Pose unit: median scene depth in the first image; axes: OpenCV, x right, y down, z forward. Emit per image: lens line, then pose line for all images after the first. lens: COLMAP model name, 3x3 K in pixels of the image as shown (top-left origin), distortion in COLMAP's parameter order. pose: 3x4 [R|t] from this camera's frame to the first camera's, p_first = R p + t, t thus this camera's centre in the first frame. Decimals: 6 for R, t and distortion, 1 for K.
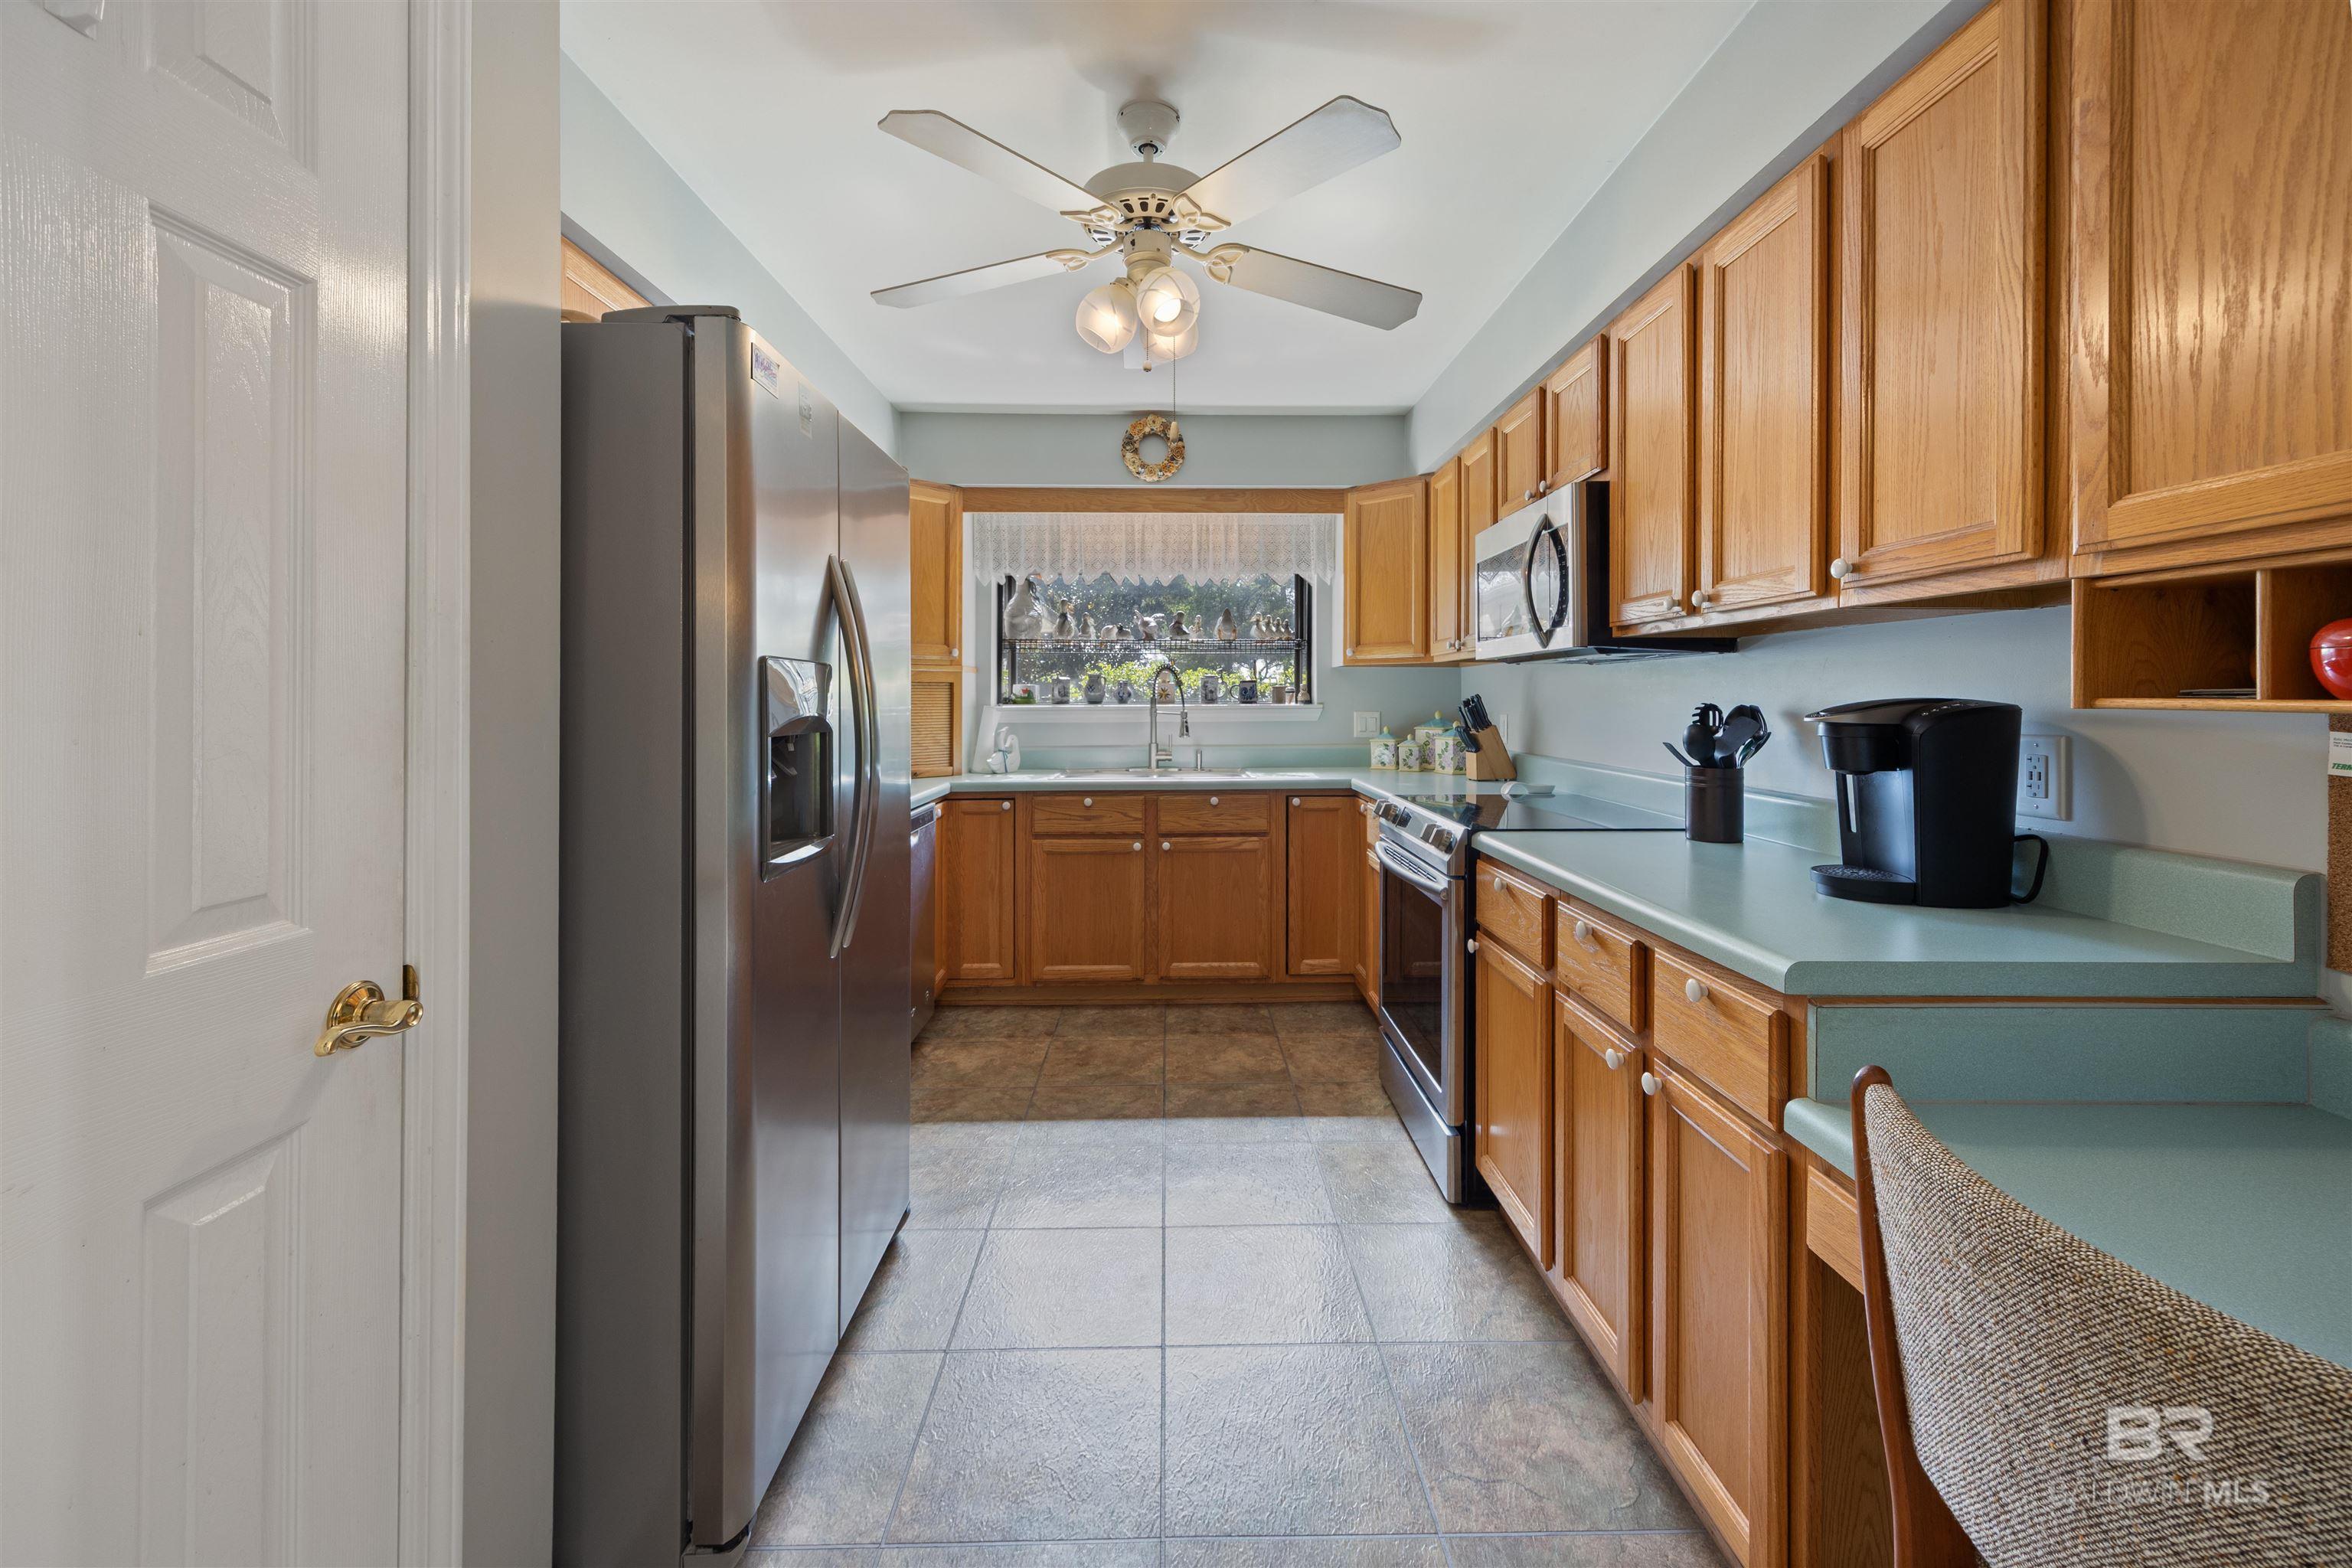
lens RADIAL K [[923.8, 0, 1185.9], [0, 923.8, 694.9], [0, 0, 1]] dist [0.007507, -0.000417]
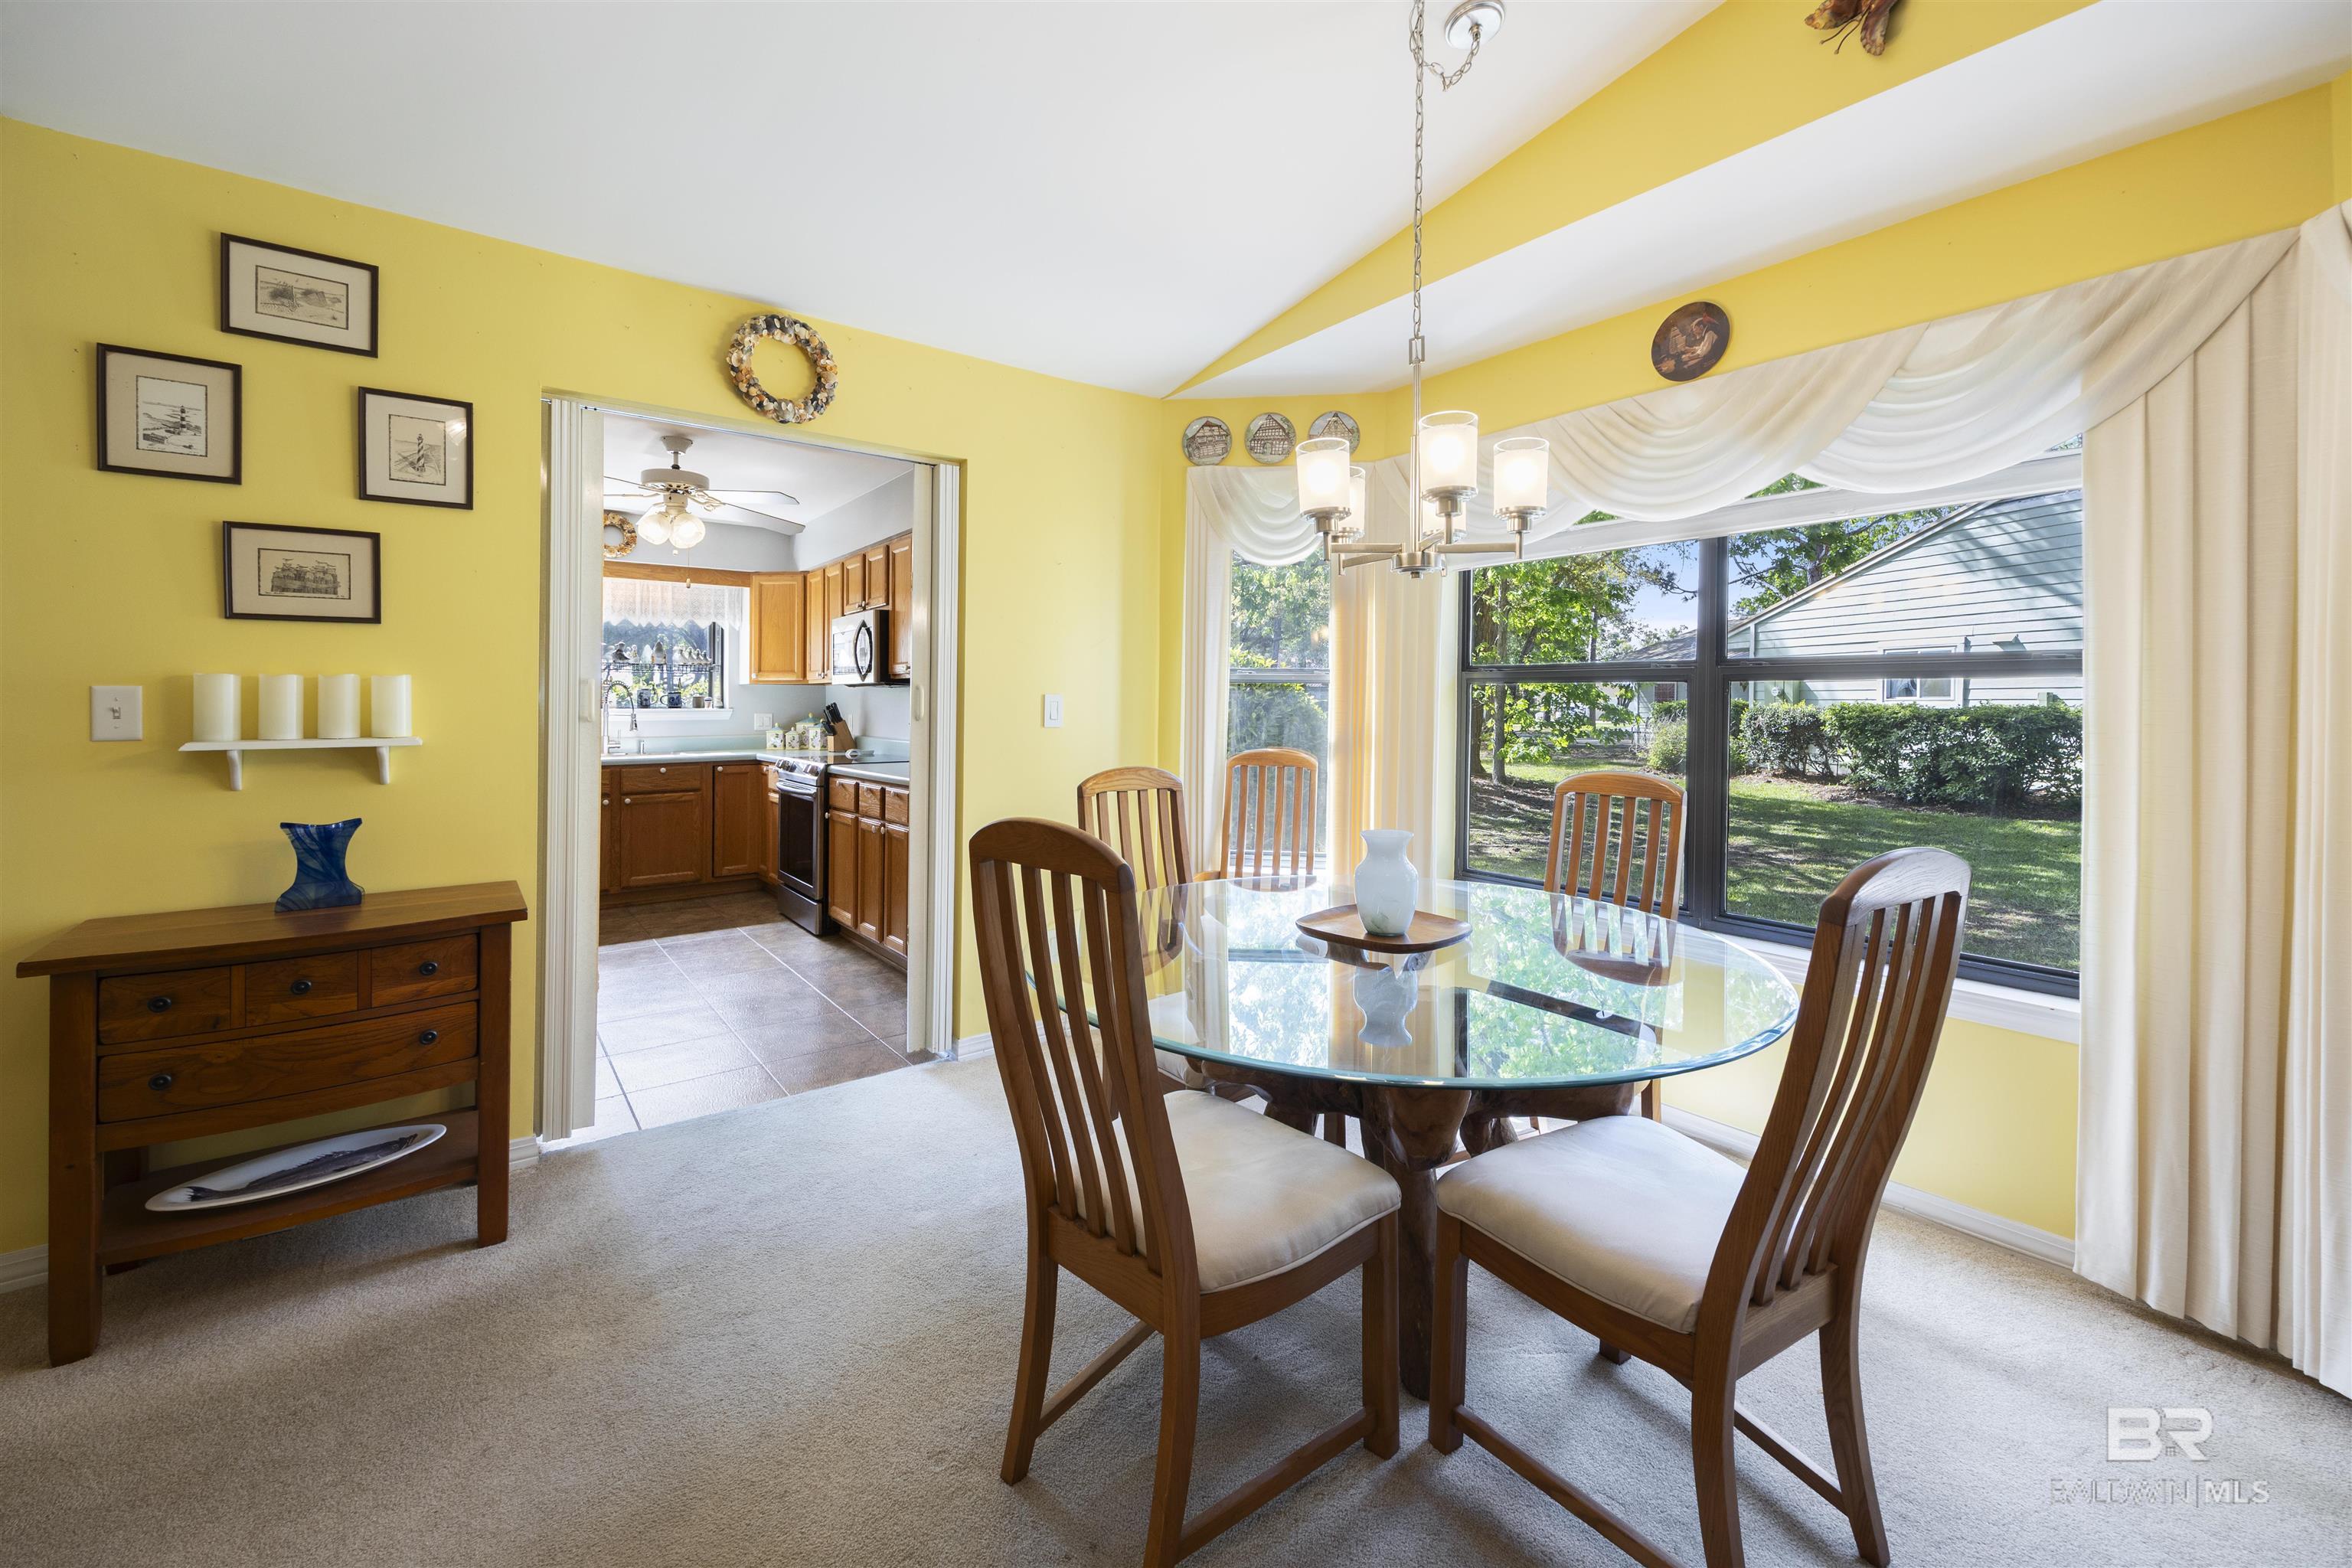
lens RADIAL K [[923.8, 0, 1156.5], [0, 923.8, 706.8], [0, 0, 1]] dist [0.007507, -0.000417]
pose [[0.809852, 0.000198, 0.586635, -0.206907], [-0.004801, 0.999969, 0.006291, -0.006125], [-0.586615, -0.007911, 0.809827, -0.736862]]
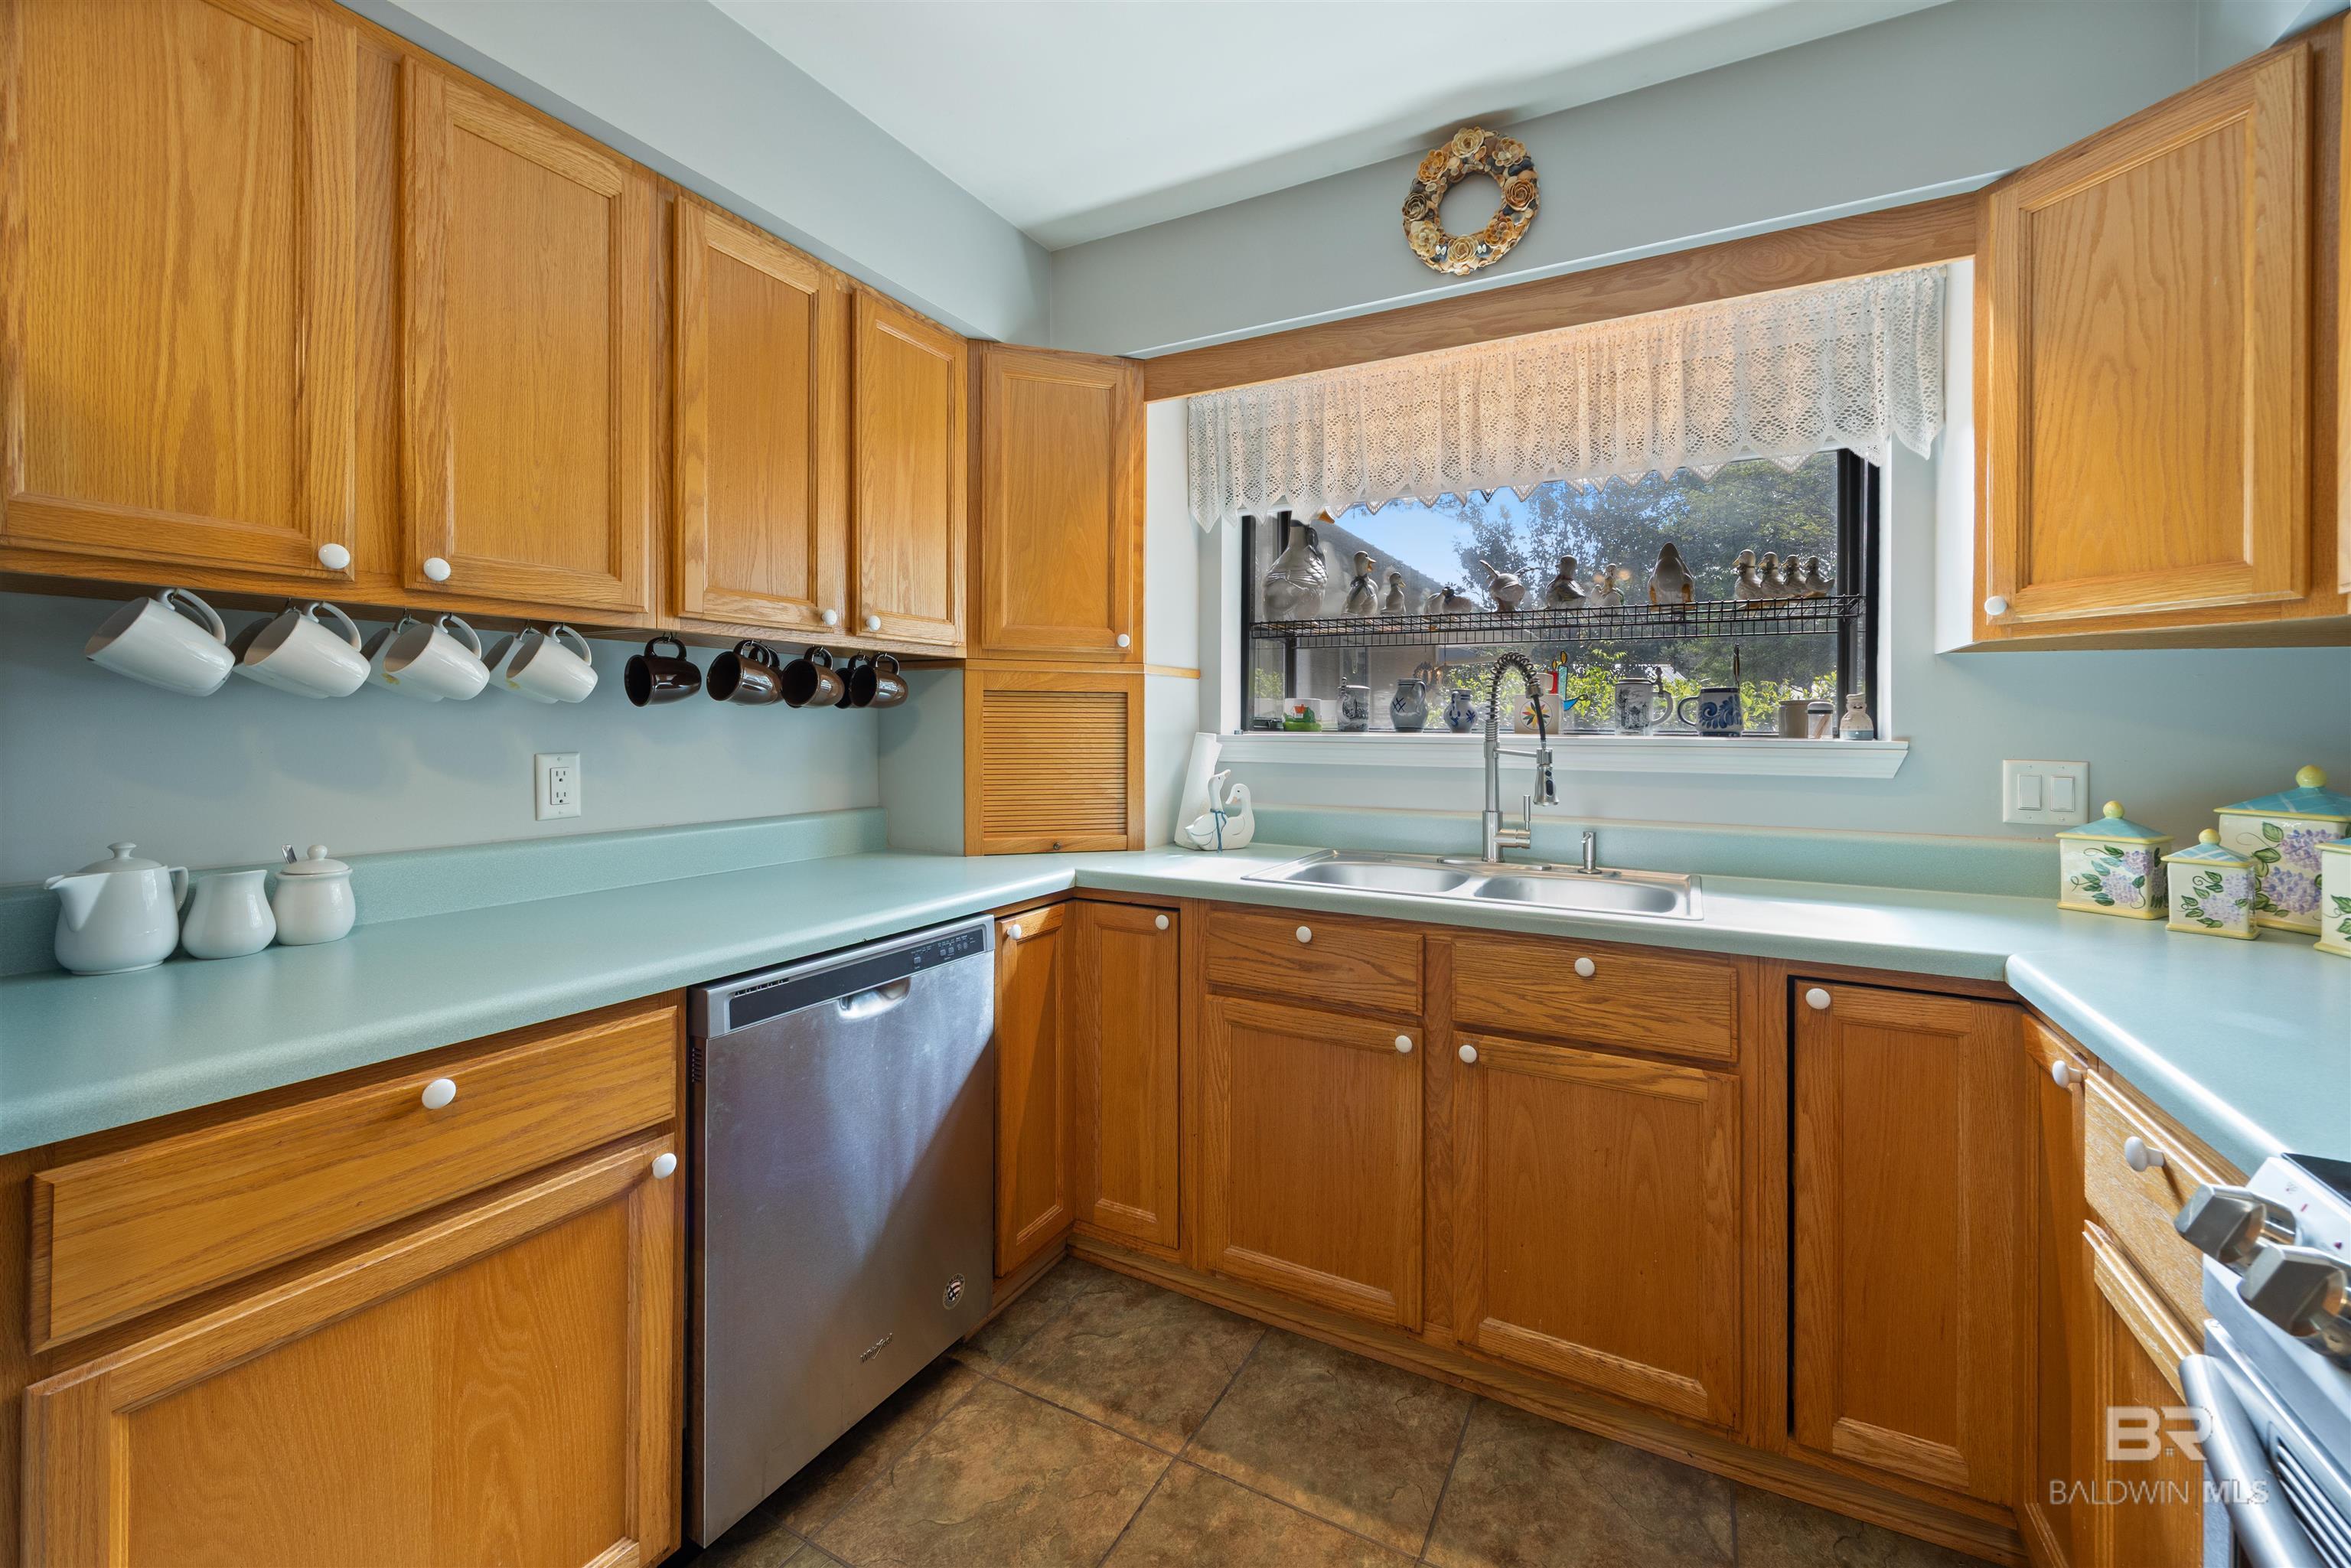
lens RADIAL K [[923.4, 0, 1208.2], [0, 923.4, 710.0], [0, 0, 1]] dist [0.007507, -0.000417]
pose [[0.873669, 0.003016, -0.486511, 0.083795], [-0.007385, 0.999948, -0.007062, 0.001582], [0.486464, 0.009762, 0.873646, 0.533153]]
